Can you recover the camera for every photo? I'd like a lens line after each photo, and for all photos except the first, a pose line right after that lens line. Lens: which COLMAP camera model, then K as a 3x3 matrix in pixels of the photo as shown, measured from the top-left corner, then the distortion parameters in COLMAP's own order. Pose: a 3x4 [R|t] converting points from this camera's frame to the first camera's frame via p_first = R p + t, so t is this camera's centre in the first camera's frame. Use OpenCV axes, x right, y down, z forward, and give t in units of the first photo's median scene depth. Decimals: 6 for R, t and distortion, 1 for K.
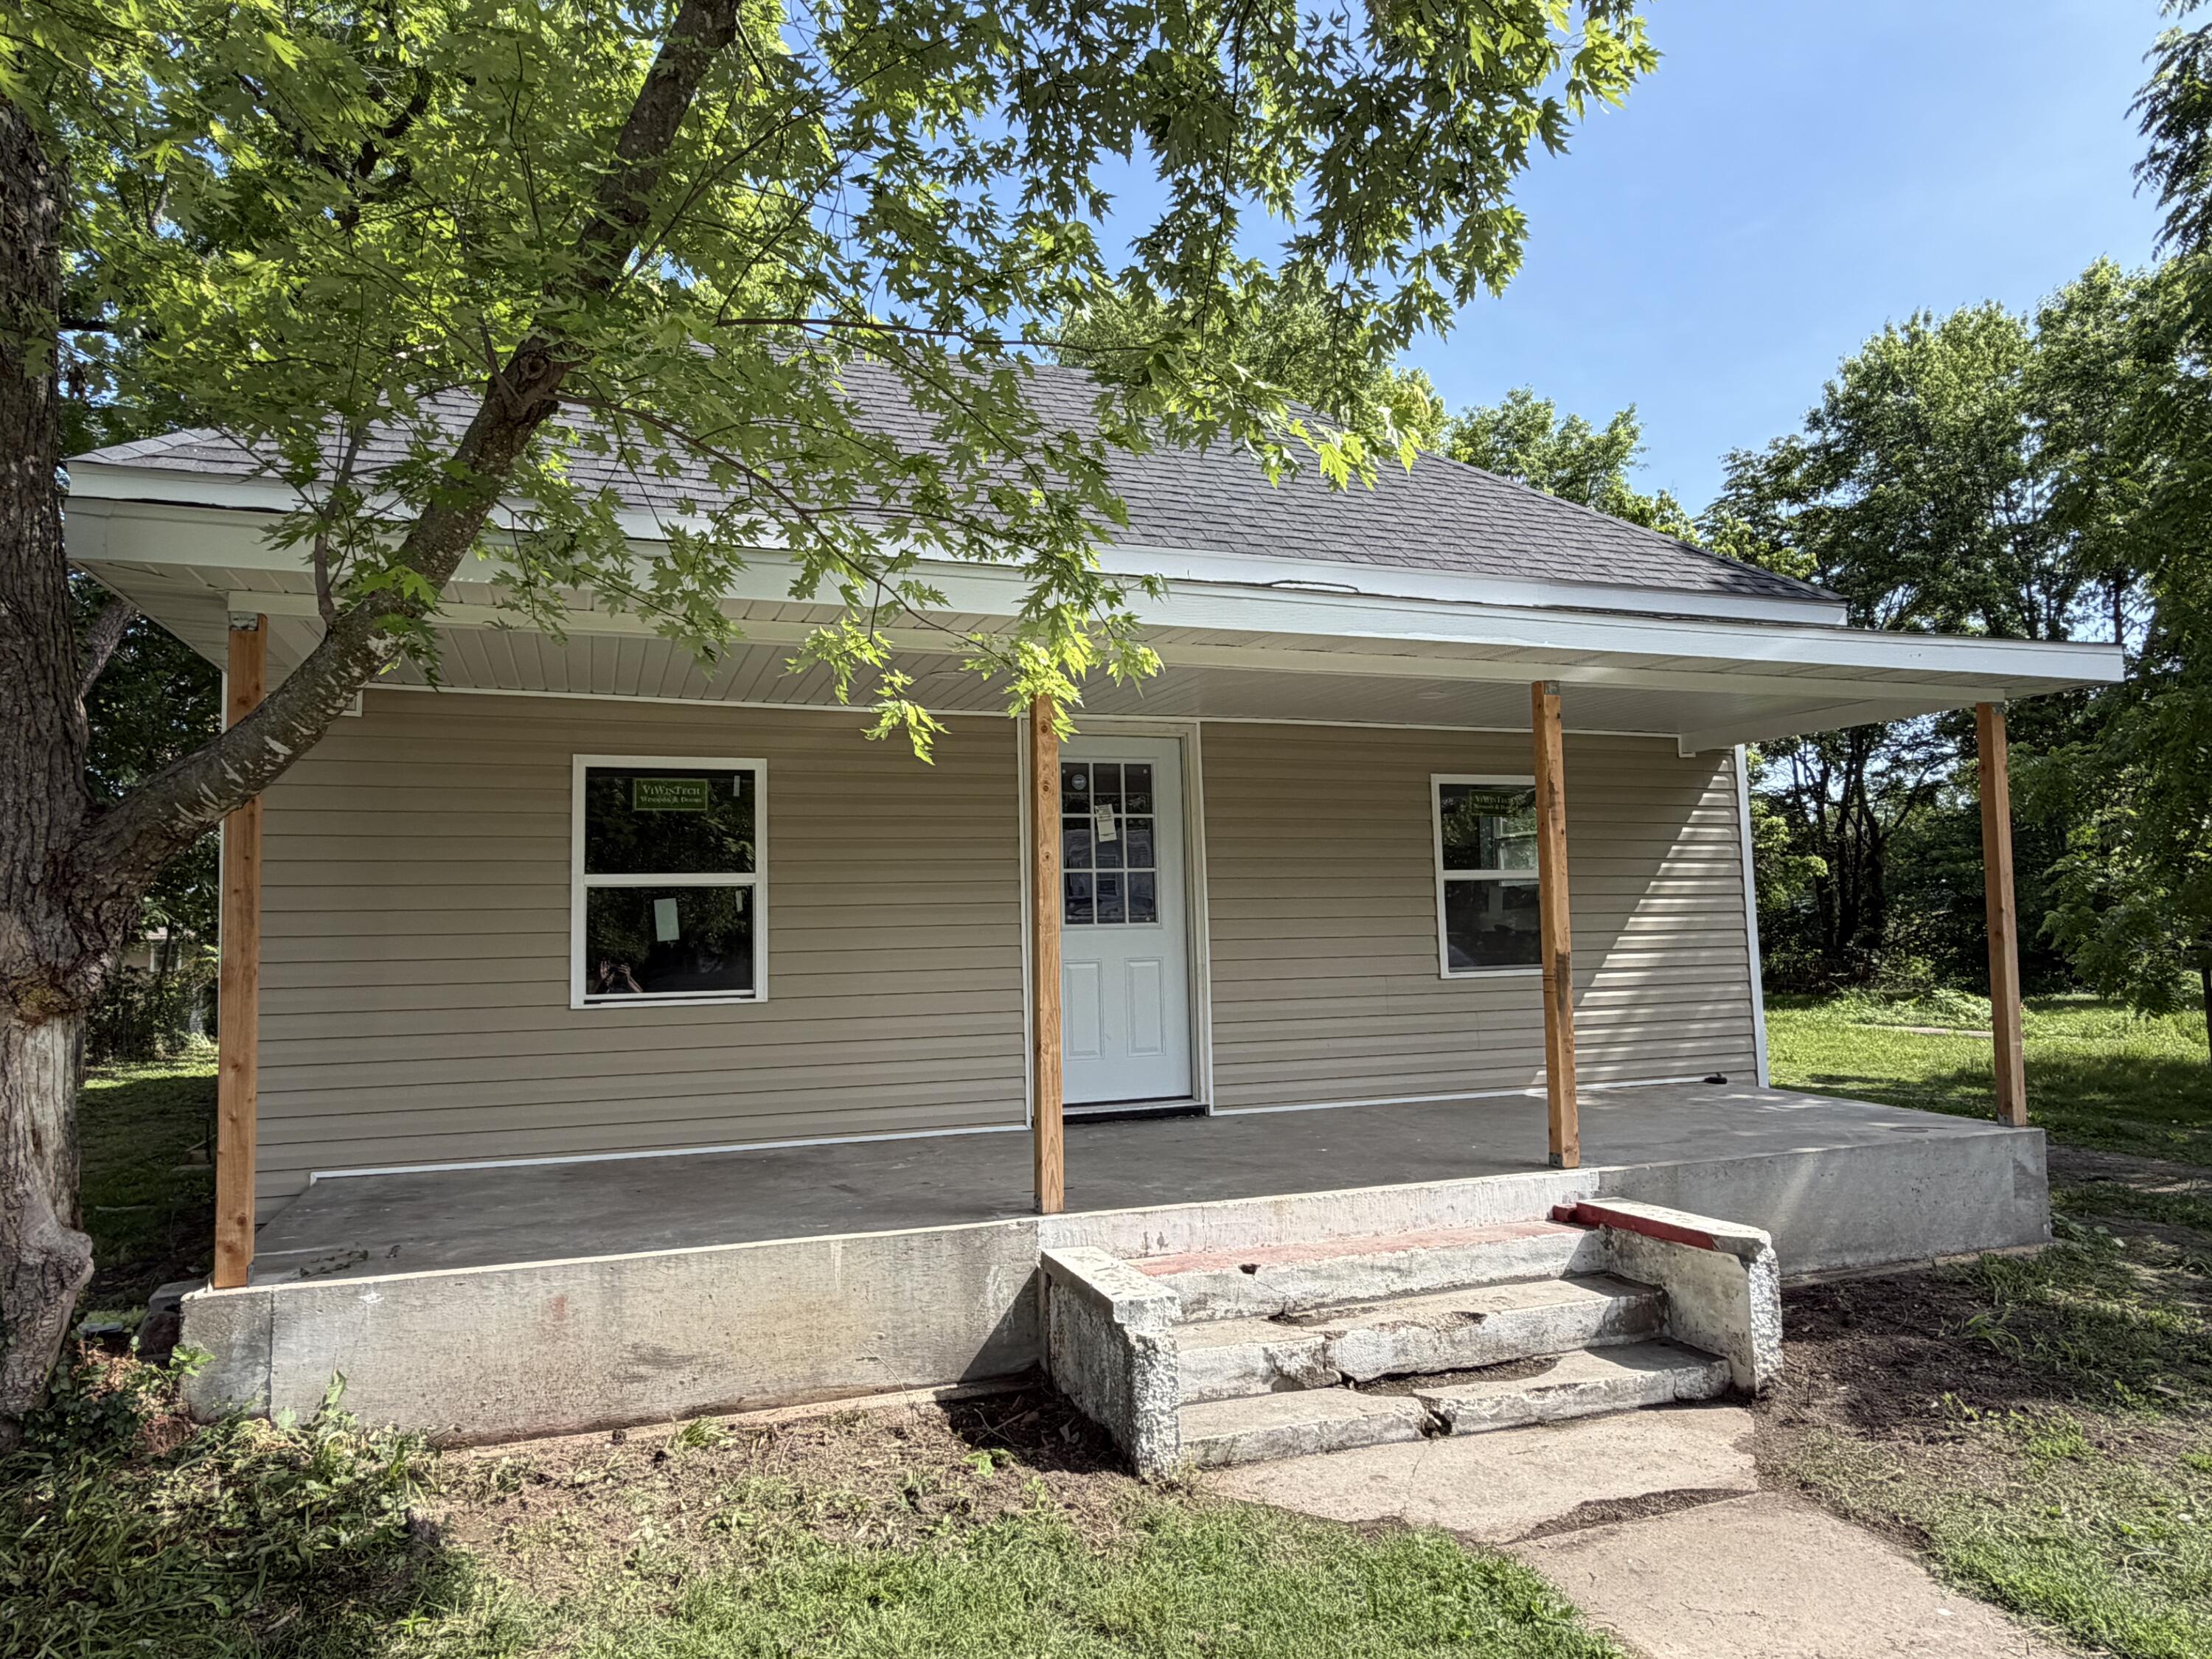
lens RADIAL K [[1381.4, 0, 1098.3], [0, 1381.4, 835.6], [0, 0, 1]] dist [-0.000972, 0.001843]
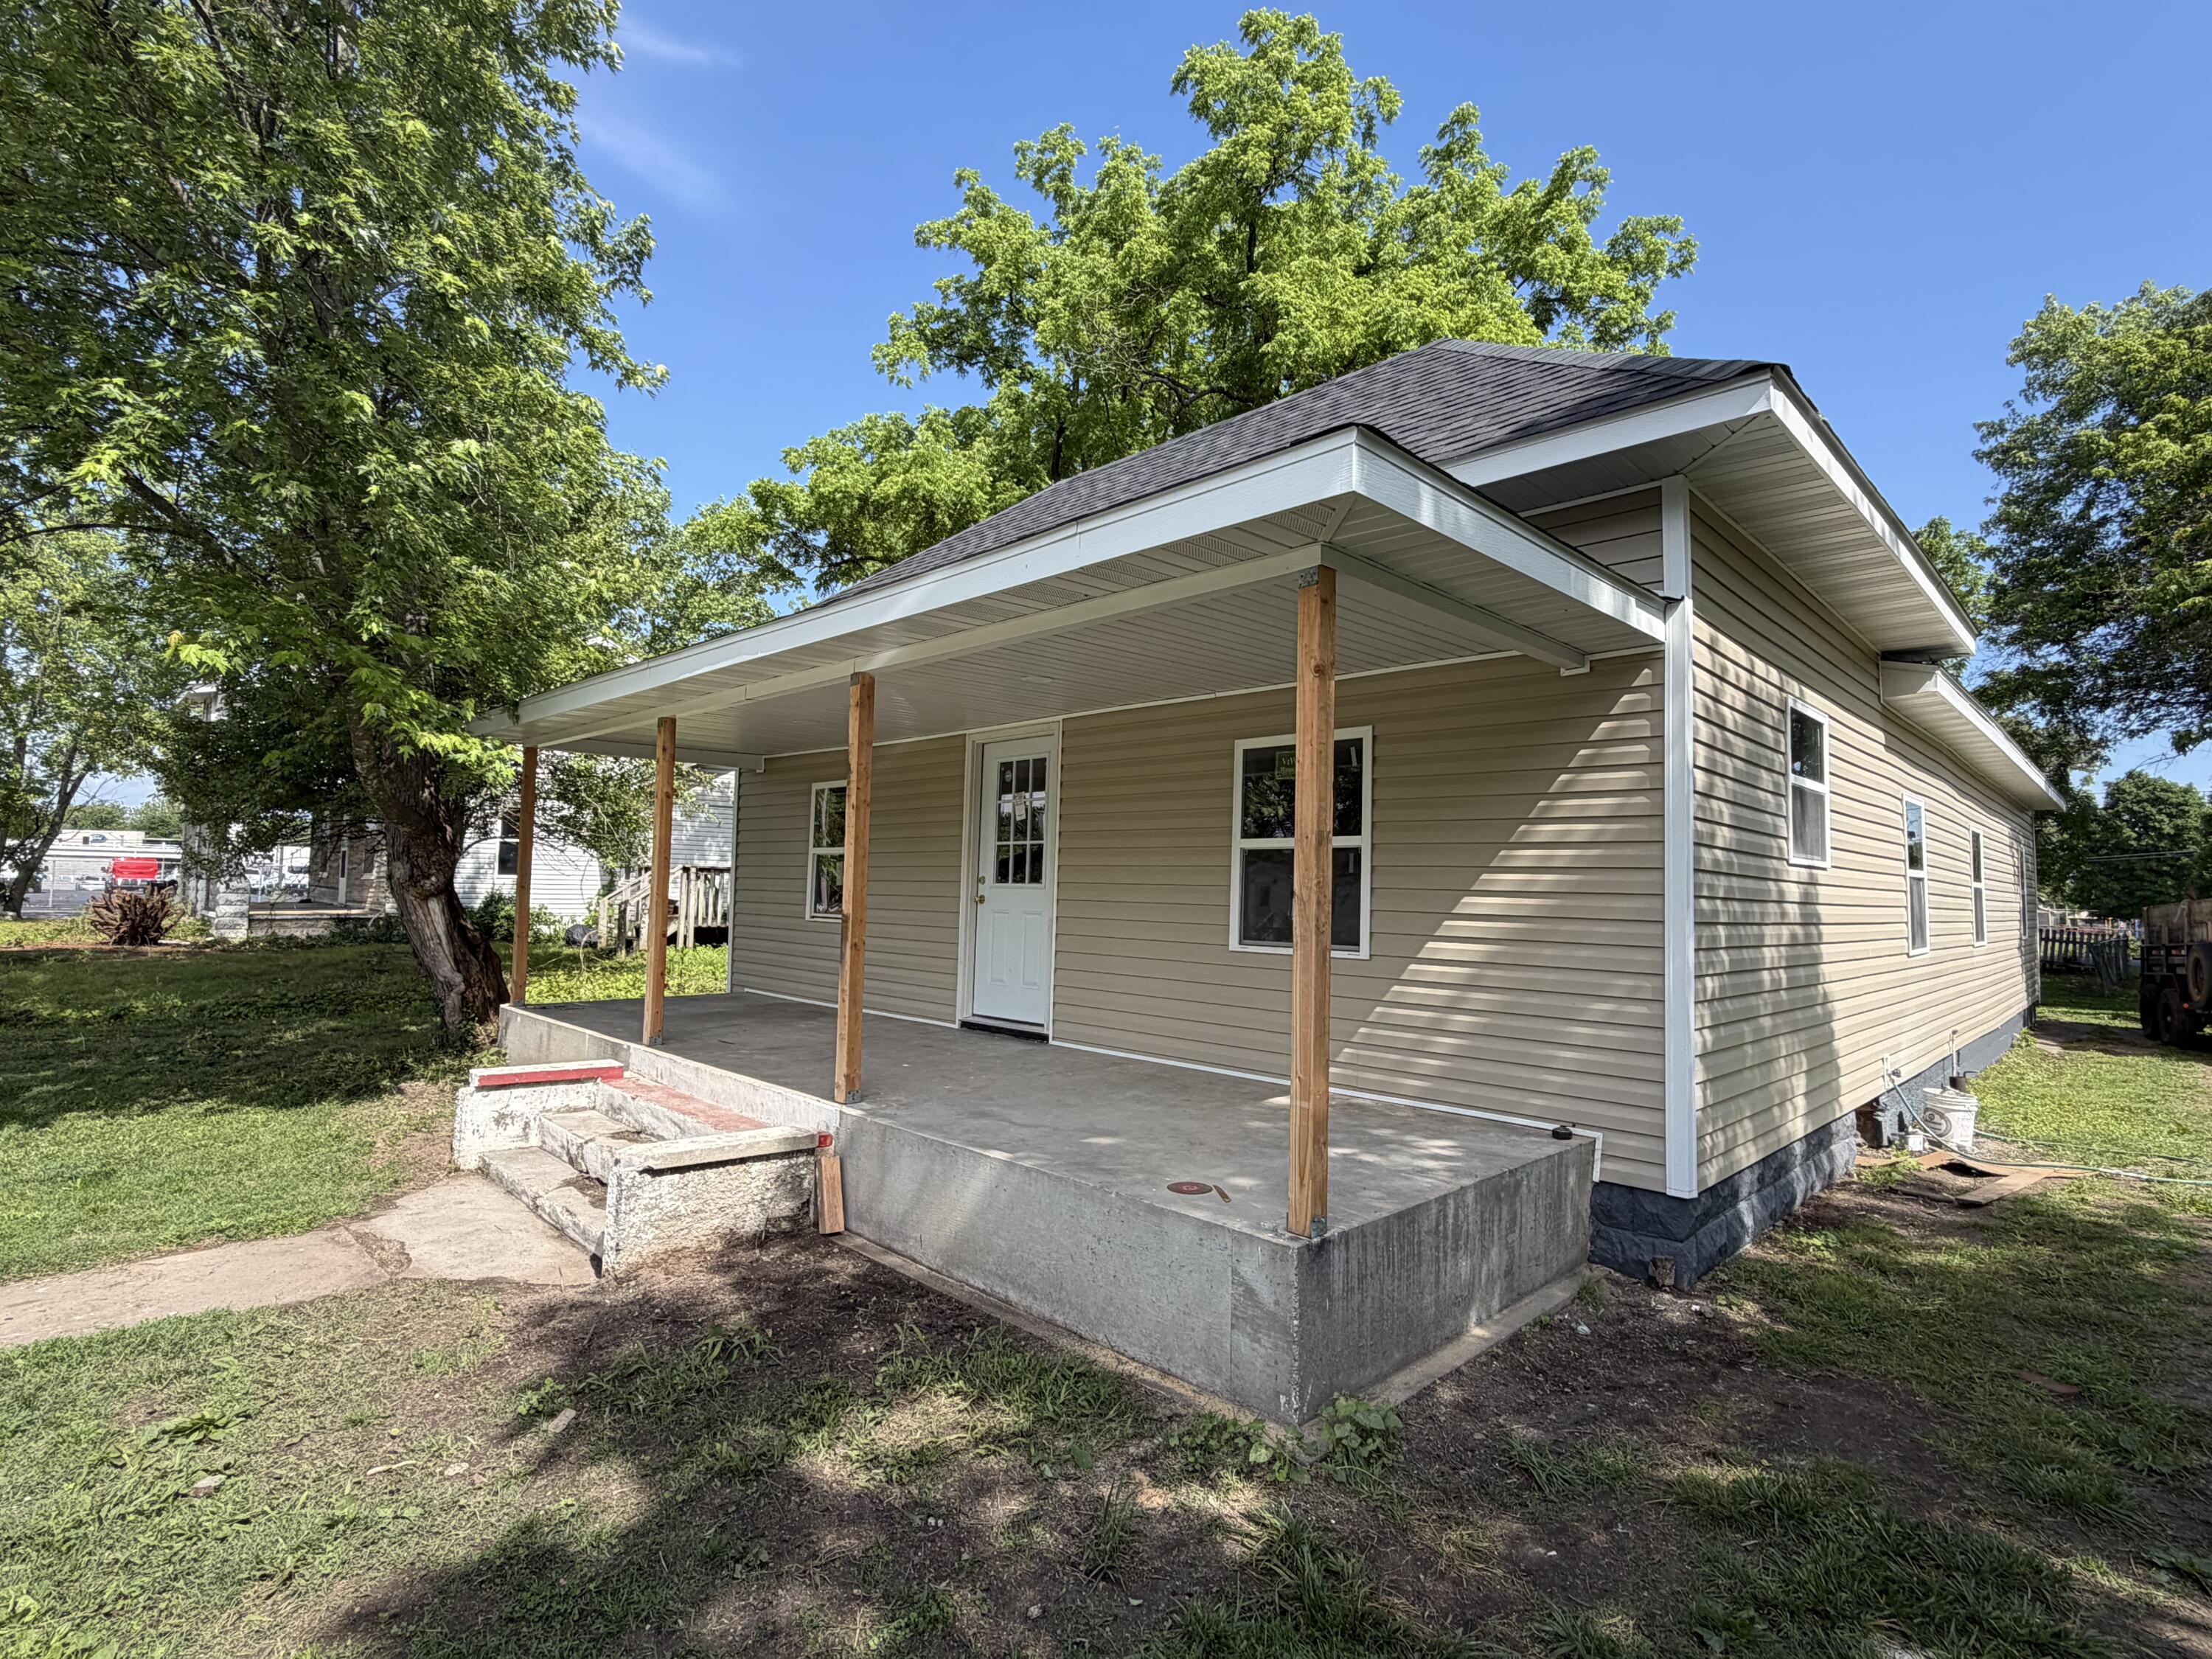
lens RADIAL K [[1105.1, 0, 1115.7], [0, 1105.1, 822.9], [0, 0, 1]] dist [0.001852, -0.001549]
pose [[0.428024, -0.024598, -0.903433, 0.972350], [0.028929, 0.999490, -0.013507, 0.023296], [0.903304, -0.020353, 0.428517, 0.630934]]
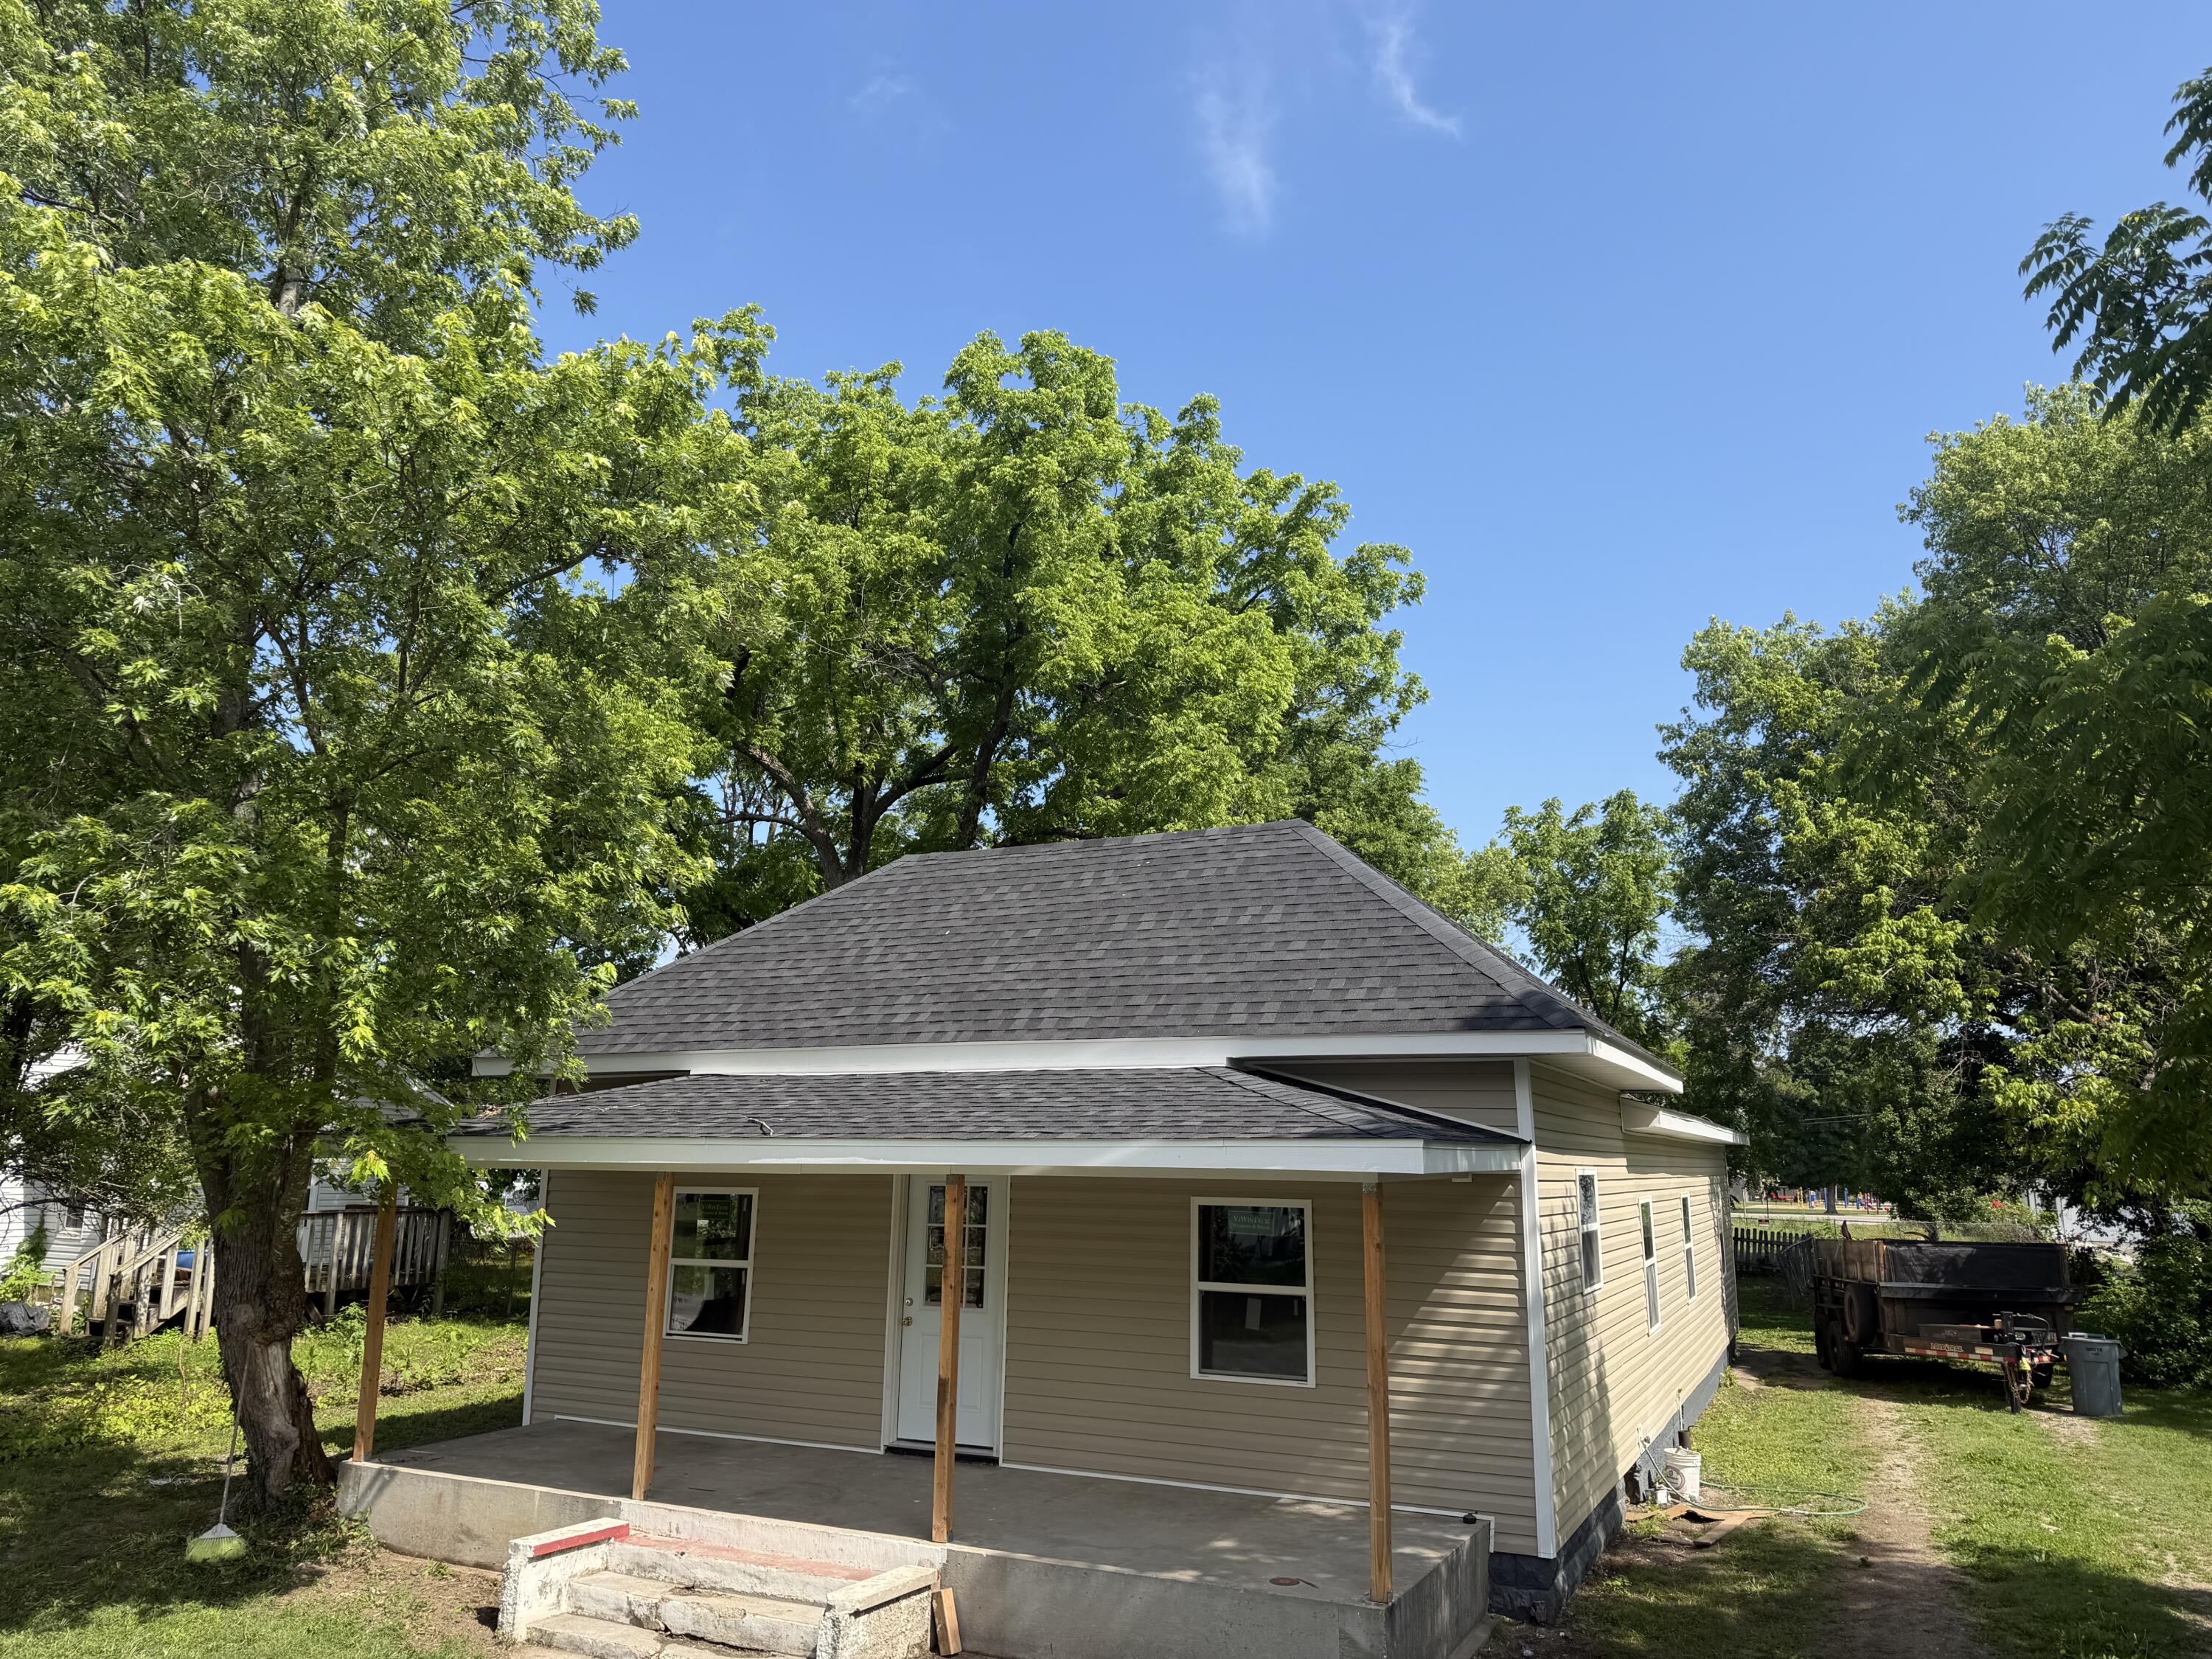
lens RADIAL K [[1568.7, 0, 1116.6], [0, 1568.7, 824.5], [0, 0, 1]] dist [0.087039, -0.131458]
pose [[0.698885, -0.118748, -0.705308, 1.291345], [0.023189, 0.989365, -0.143595, -0.183070], [0.714858, 0.084001, 0.694206, -0.029335]]
